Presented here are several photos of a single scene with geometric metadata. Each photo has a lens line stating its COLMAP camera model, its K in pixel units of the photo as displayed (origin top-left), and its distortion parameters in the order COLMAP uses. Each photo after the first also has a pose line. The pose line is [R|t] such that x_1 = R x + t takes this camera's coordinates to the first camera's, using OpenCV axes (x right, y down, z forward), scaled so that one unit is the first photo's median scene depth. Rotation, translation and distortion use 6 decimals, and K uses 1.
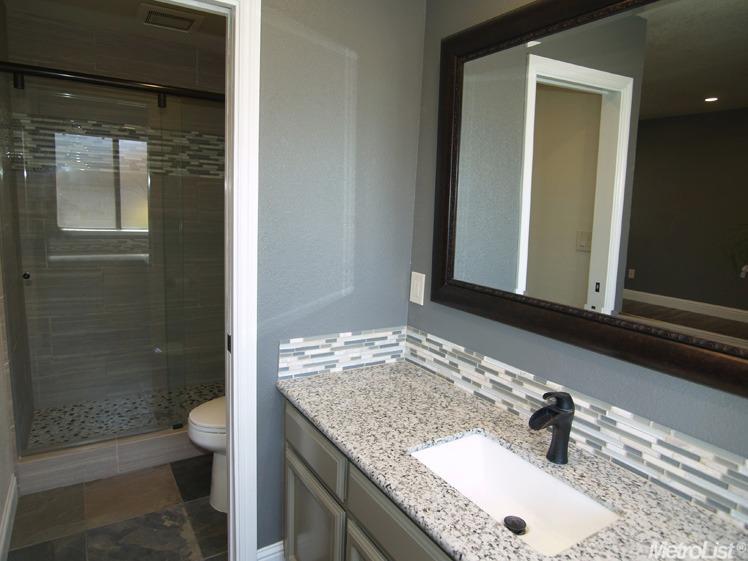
lens RADIAL K [[517.5, 0, 374.0], [0, 517.5, 280.5], [0, 0, 1]] dist [0.000471, -0.000143]
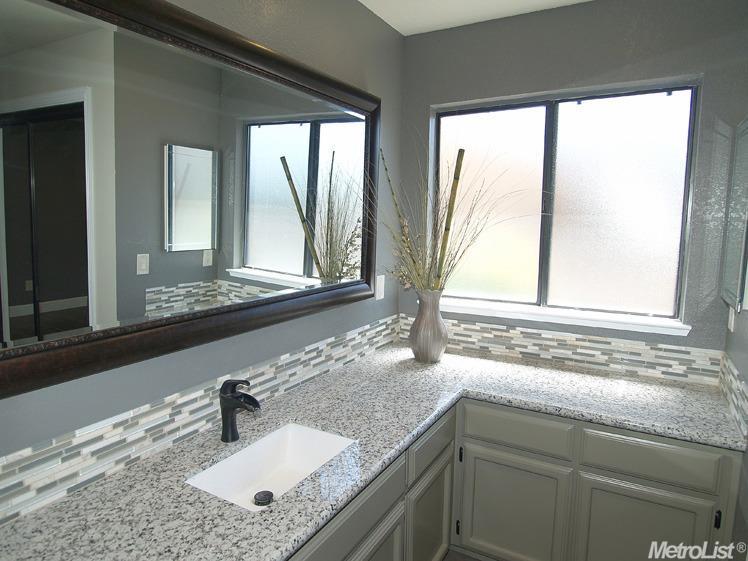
lens RADIAL K [[474.0, 0, 368.1], [0, 474.0, 279.3], [0, 0, 1]] dist [-0.028238, 0.001009]
pose [[-0.499333, -0.128300, 0.856858, -0.558510], [0.118716, 0.969515, 0.214351, -0.159054], [-0.858239, 0.208755, -0.468879, 0.997704]]
